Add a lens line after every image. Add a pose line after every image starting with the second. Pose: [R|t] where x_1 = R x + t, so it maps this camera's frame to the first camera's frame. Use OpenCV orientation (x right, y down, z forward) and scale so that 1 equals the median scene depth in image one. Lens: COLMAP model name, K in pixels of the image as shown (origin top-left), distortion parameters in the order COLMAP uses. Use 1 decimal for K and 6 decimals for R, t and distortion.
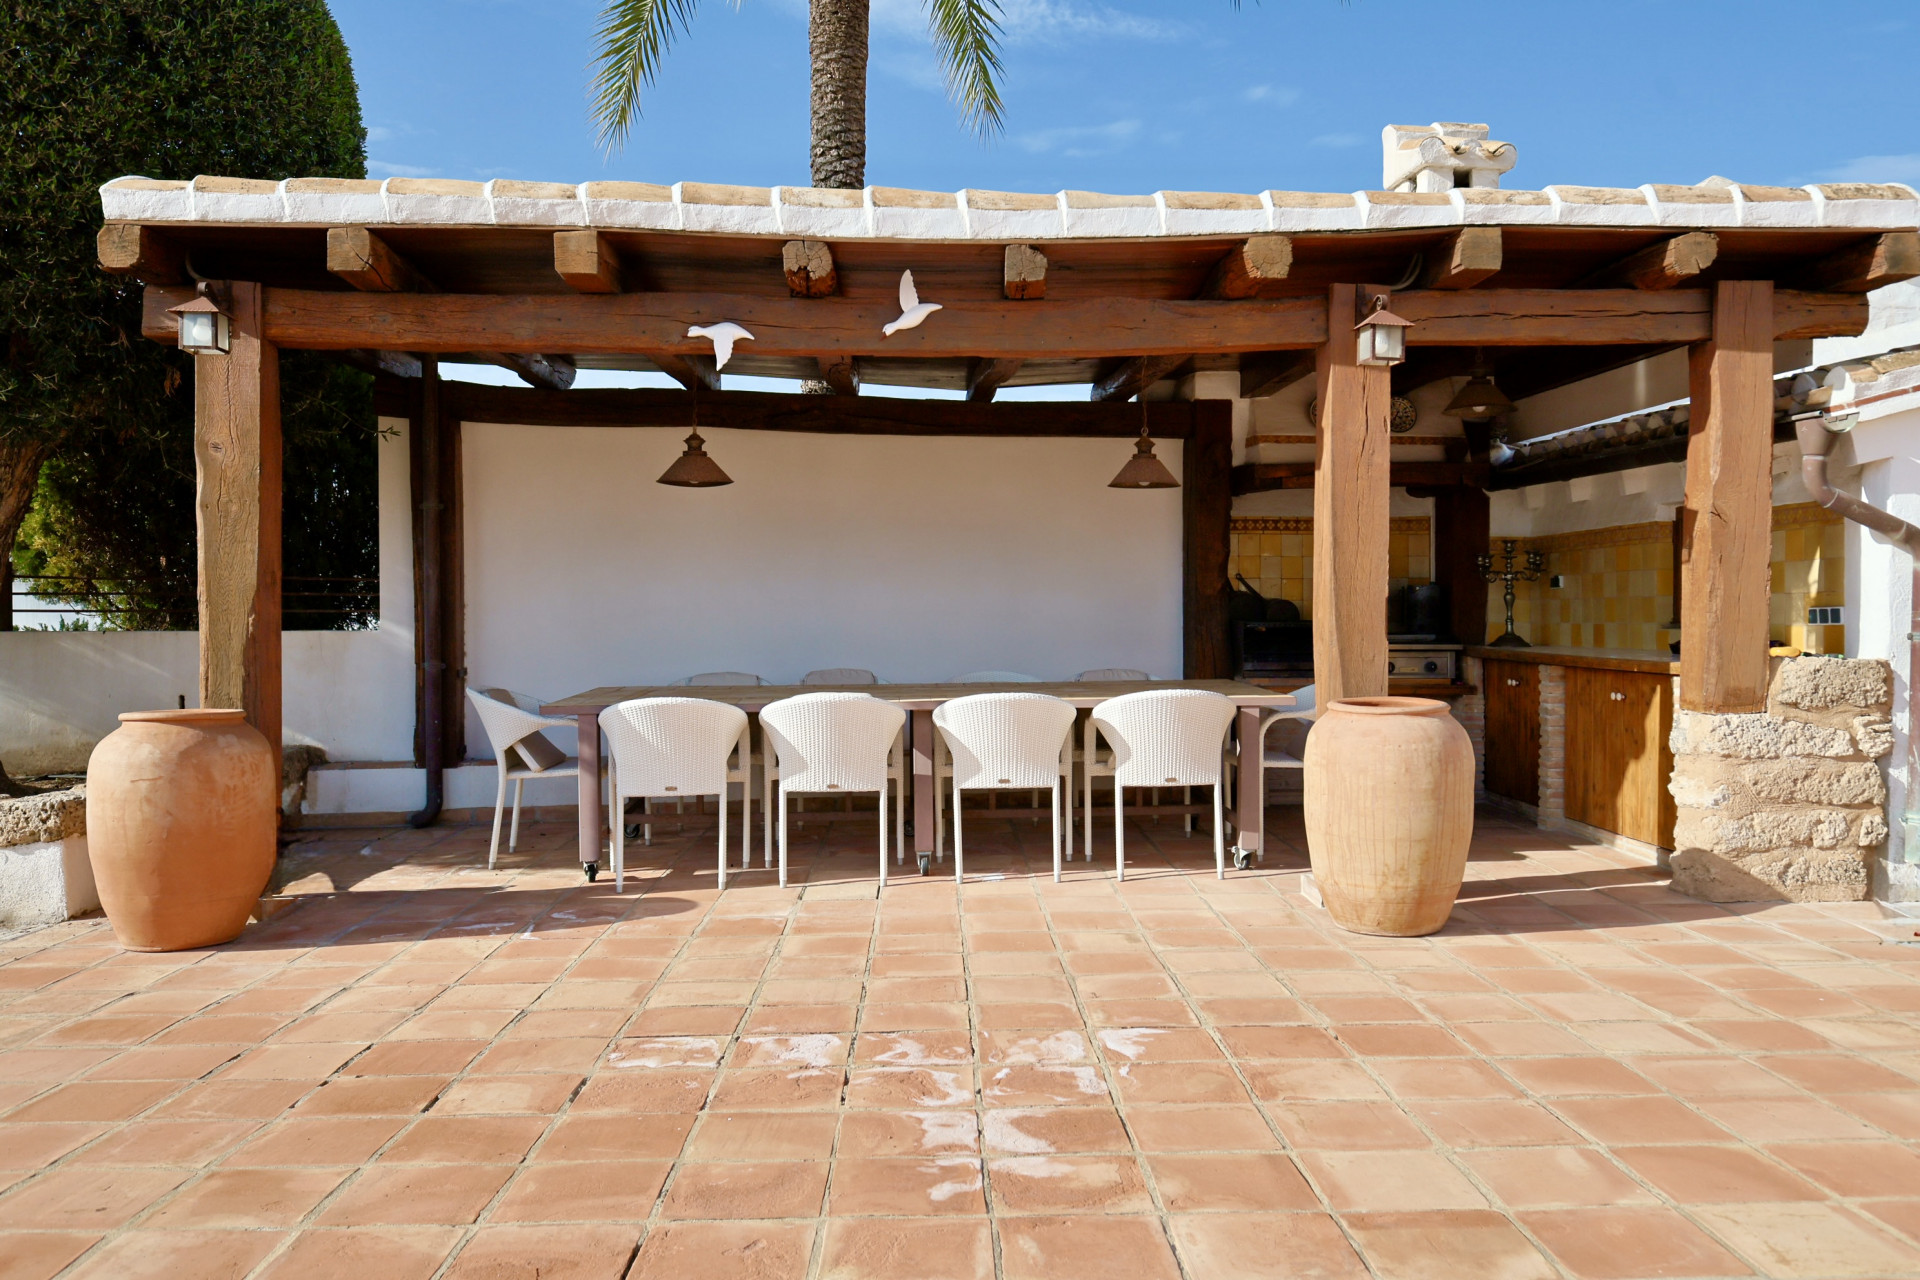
lens RADIAL K [[1586.5, 0, 963.6], [0, 1586.5, 641.4], [0, 0, 1]] dist [0.000928, -0.000414]
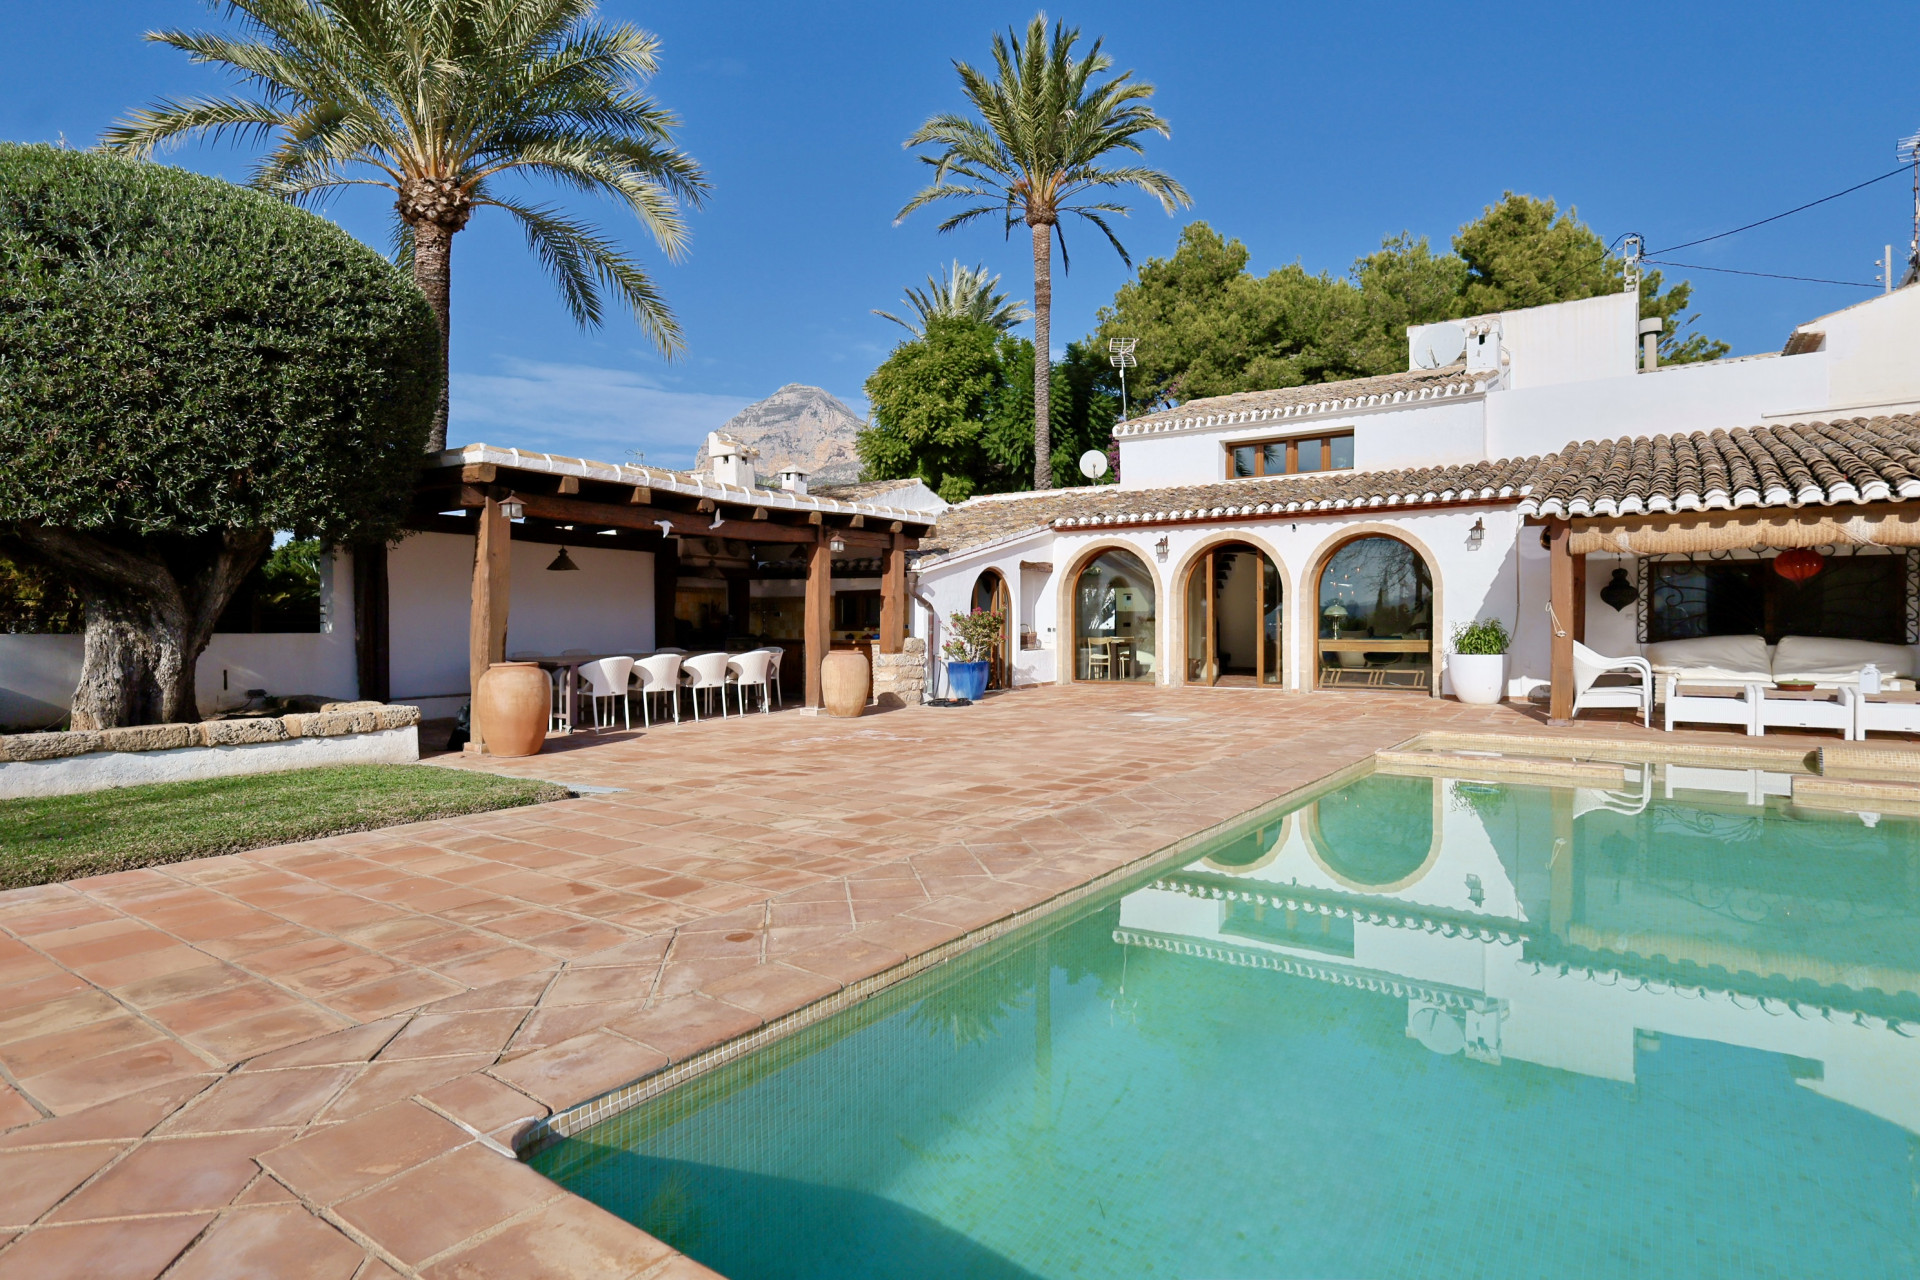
lens RADIAL K [[1007.7, 0, 960.3], [0, 1007.7, 635.0], [0, 0, 1]] dist [-0.000455, -0.000582]
pose [[0.596042, -0.007247, 0.802920, -0.963057], [0.001431, 0.999967, 0.007963, -0.011161], [-0.802952, -0.003597, 0.596033, -0.354810]]
